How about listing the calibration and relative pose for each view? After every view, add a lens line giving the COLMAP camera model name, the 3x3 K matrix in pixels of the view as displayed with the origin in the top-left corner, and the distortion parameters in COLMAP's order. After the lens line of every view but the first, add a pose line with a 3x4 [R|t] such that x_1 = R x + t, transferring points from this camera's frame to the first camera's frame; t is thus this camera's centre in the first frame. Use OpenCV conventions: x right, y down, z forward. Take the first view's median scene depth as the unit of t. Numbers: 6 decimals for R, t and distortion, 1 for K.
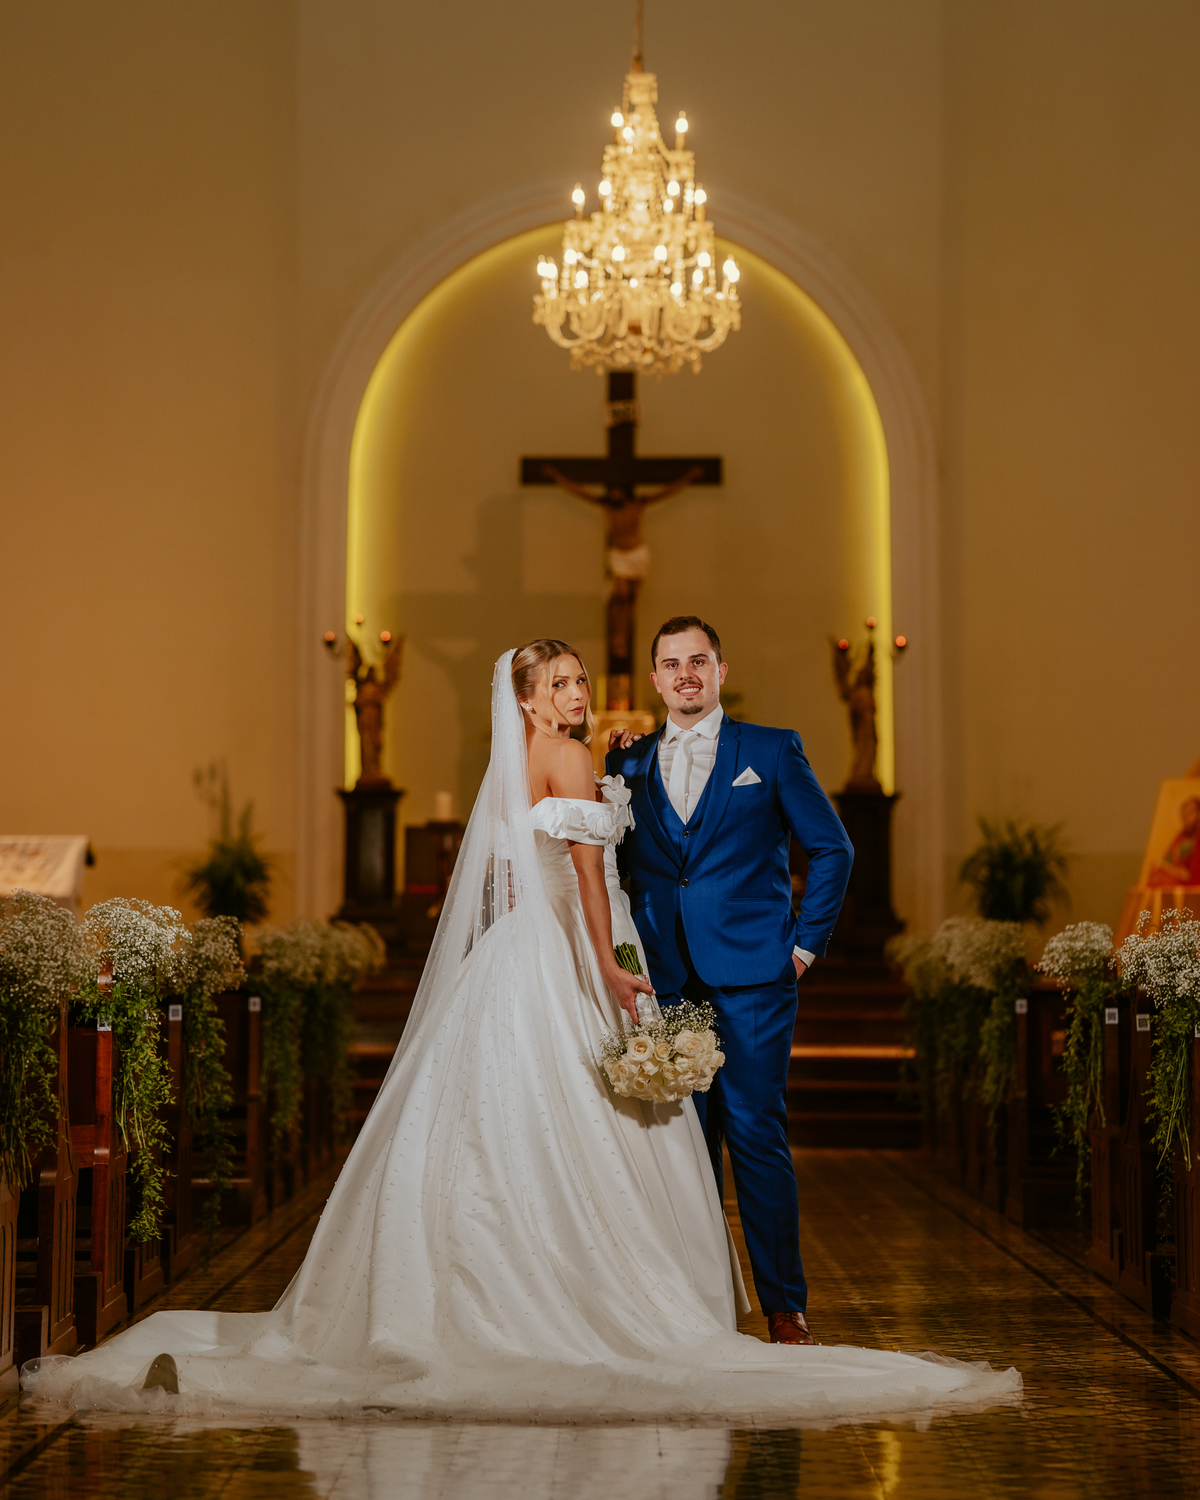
lens RADIAL K [[4998.3, 0, 638.4], [0, 4998.3, 630.0], [0, 0, 1]] dist [0.834210, 1.596331]
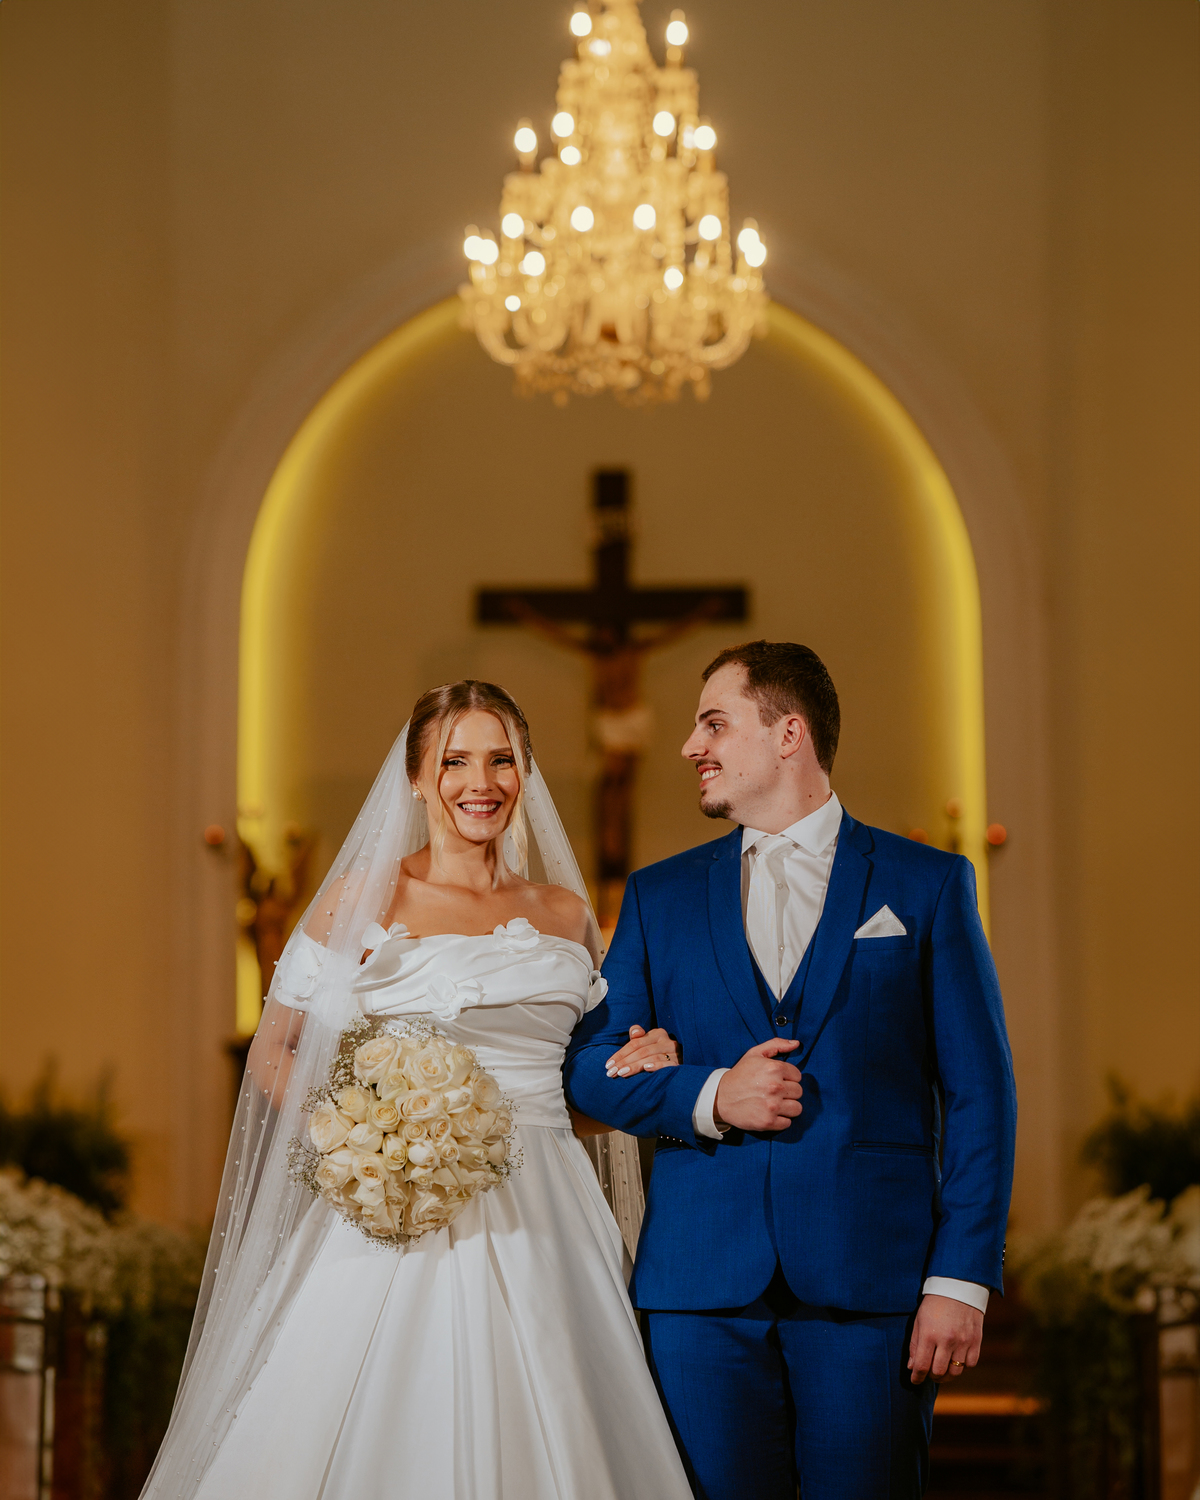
lens RADIAL K [[5739.2, 0, 600.0], [0, 5739.2, 750.0], [0, 0, 1]] dist [0.943928, 0.675722]
pose [[0.999871, -0.010347, -0.012294, 0.006959], [0.010014, 0.999589, -0.026878, 0.016990], [0.012567, 0.026751, 0.999563, 0.222905]]
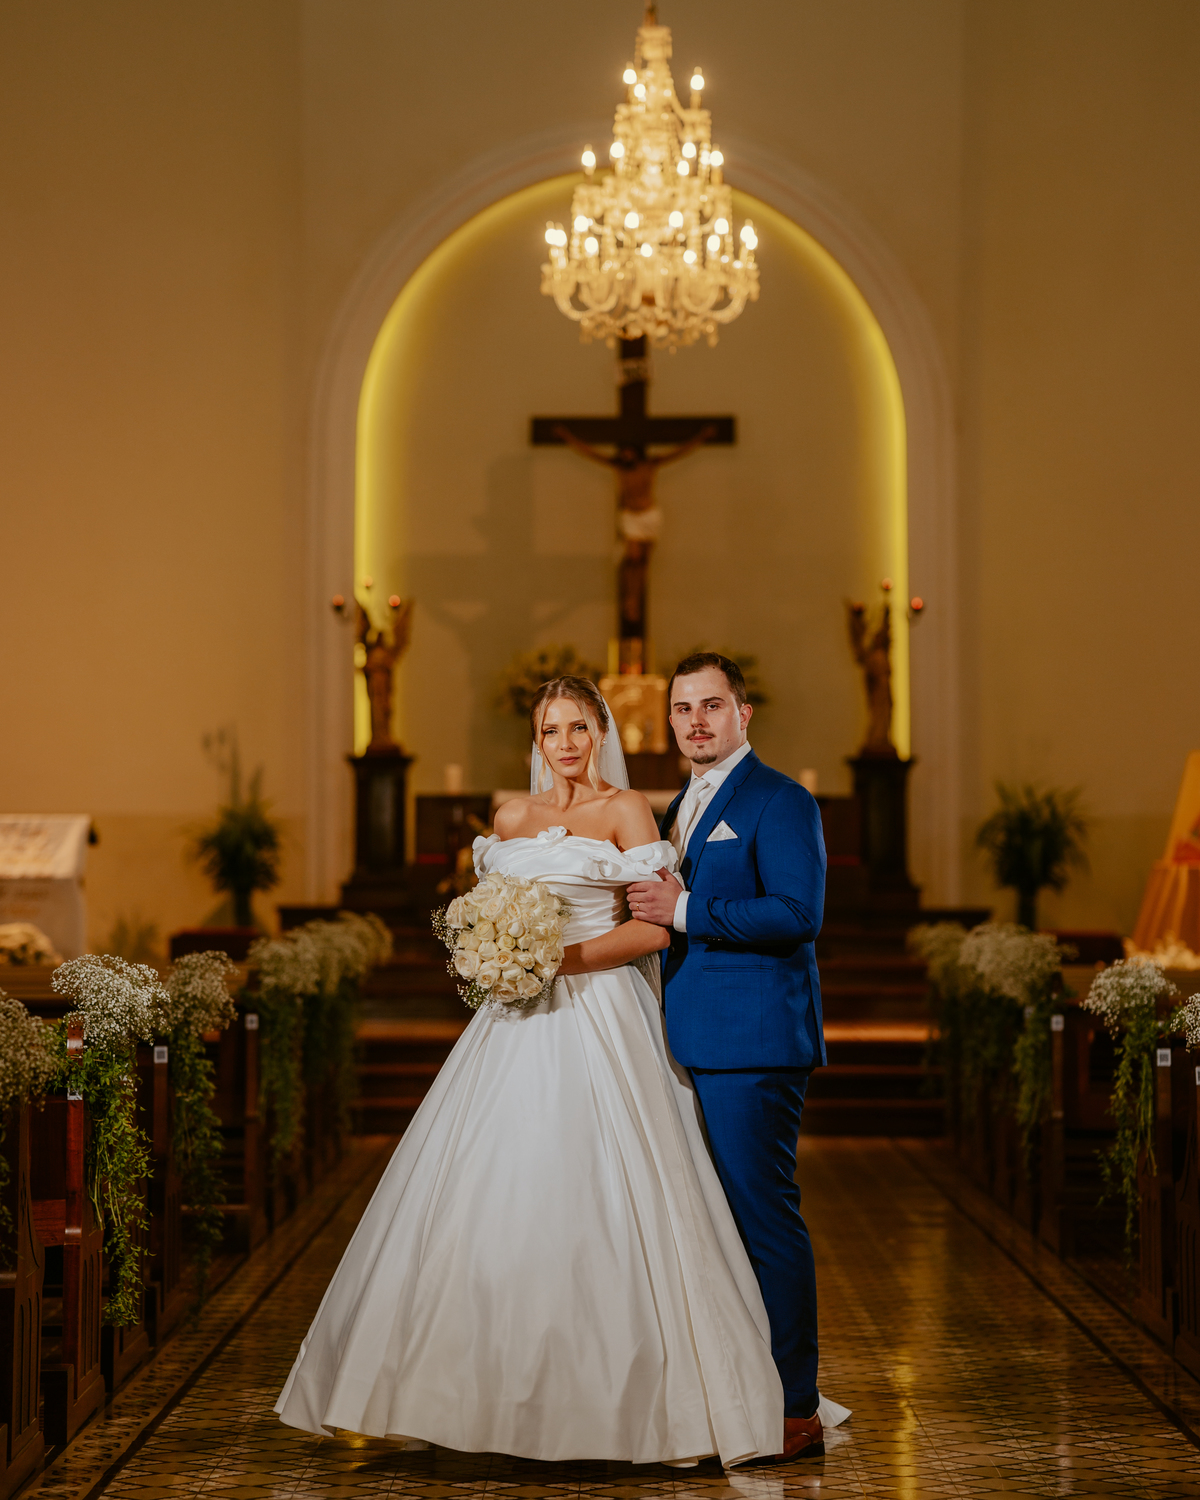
lens RADIAL K [[4754.2, 0, 600.0], [0, 4754.2, 750.0], [0, 0, 1]] dist [0.821961, 1.402012]
pose [[0.999947, -0.002223, -0.010057, -0.000846], [0.002660, 0.999044, 0.043626, -0.014155], [0.009950, -0.043651, 0.998997, 0.084330]]
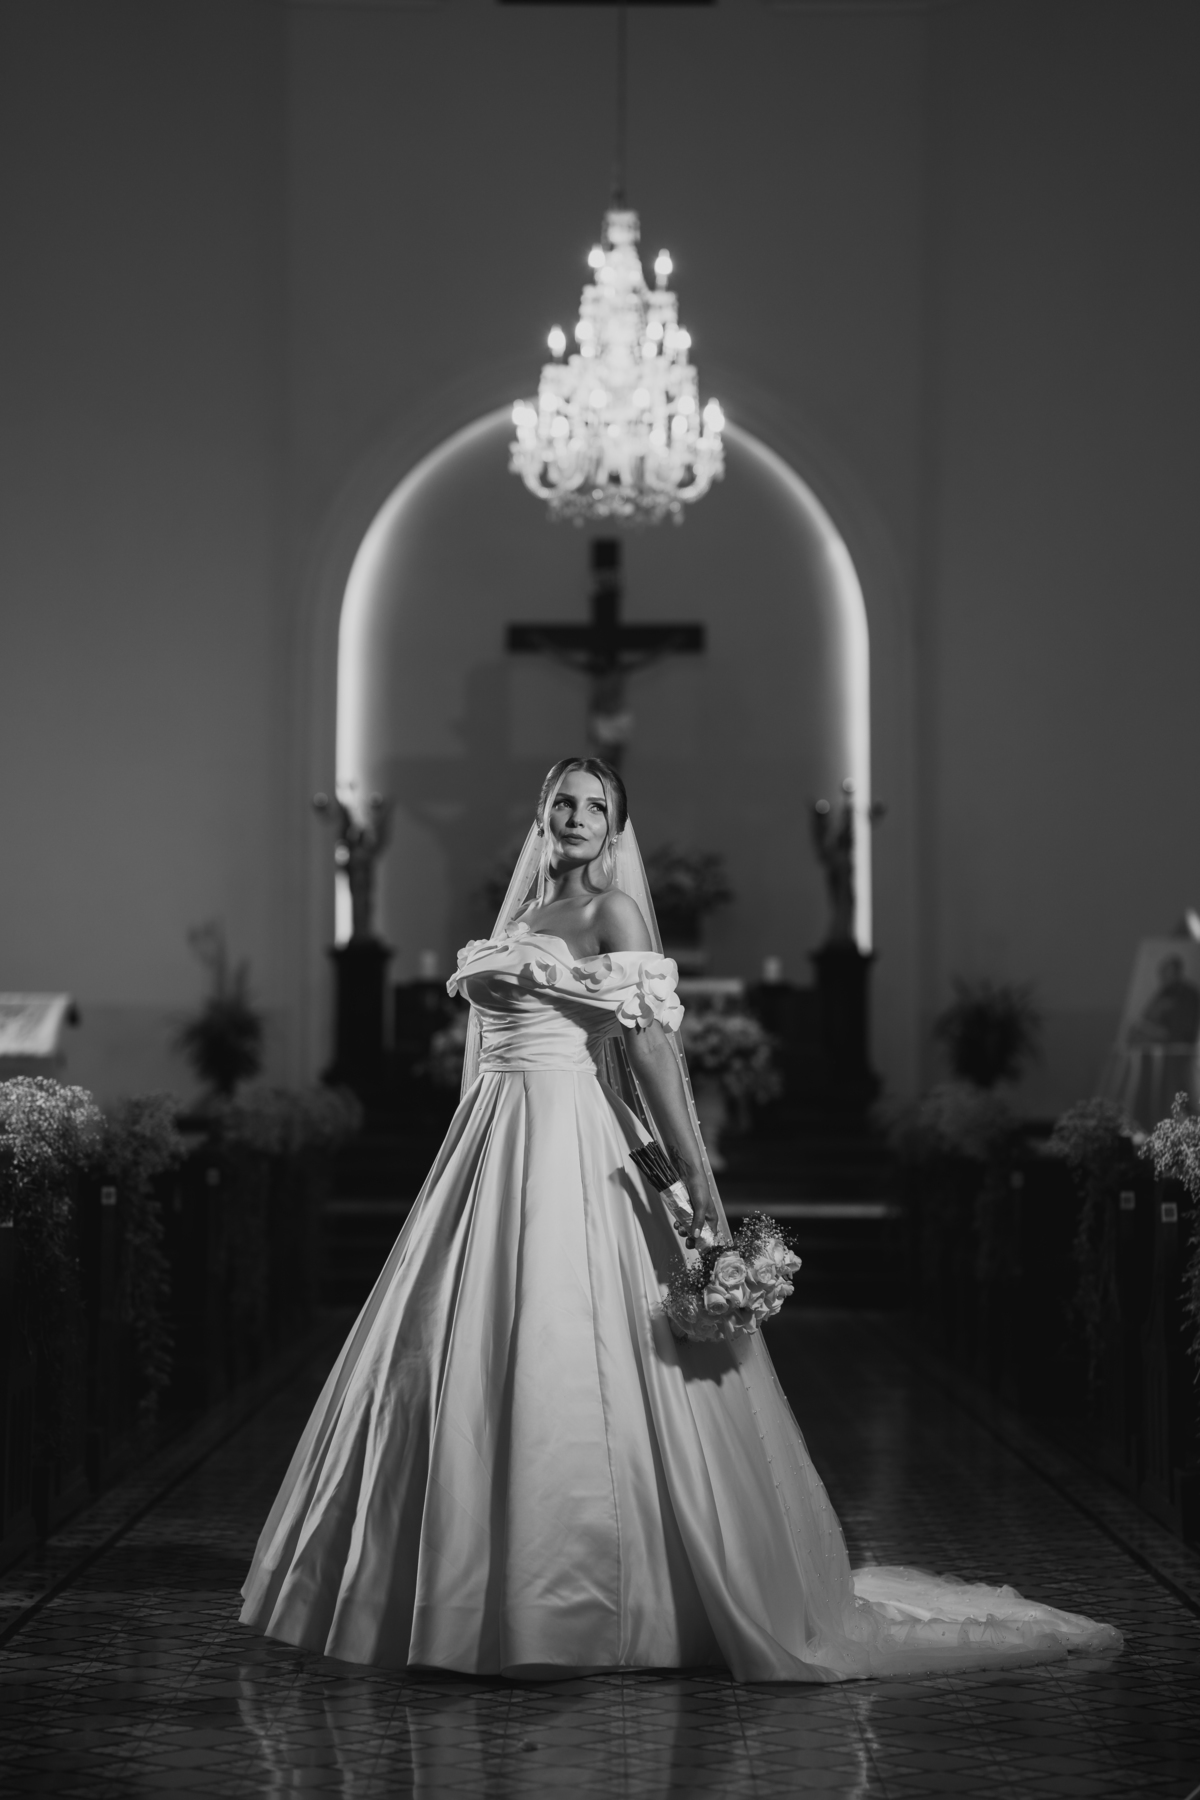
lens RADIAL K [[4368.9, 0, 600.0], [0, 4368.9, 900.0], [0, 0, 1]] dist [0.915688, 0.030621]
pose [[0.999975, 0.000622, -0.007107, 0.002616], [-0.000468, 0.999765, 0.021681, 0.003257], [0.007119, -0.021677, 0.999740, 0.143518]]
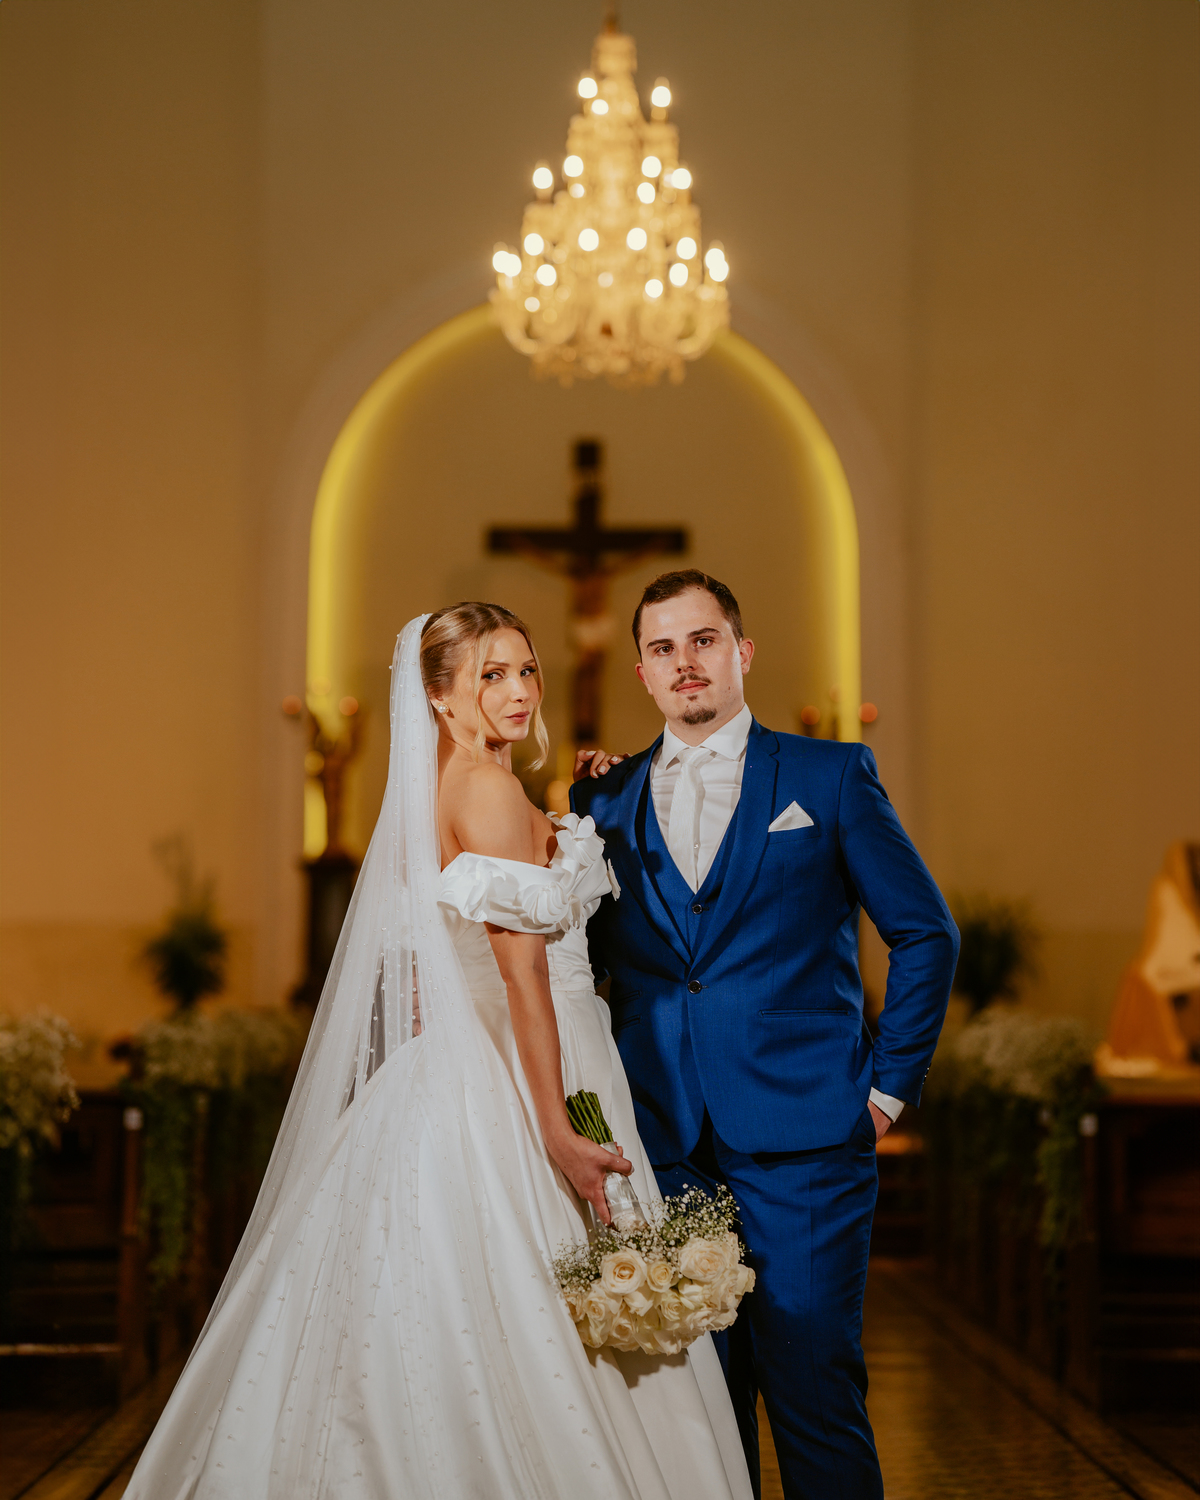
lens RADIAL K [[3947.2, 0, 602.0], [0, 3947.2, 697.0], [0, 0, 1]] dist [0.883085, 0.496743]
pose [[0.999994, 0.003494, 0.000618, -0.001675], [-0.003487, 0.999919, -0.012207, 0.012479], [-0.000660, 0.012205, 0.999925, 0.305704]]
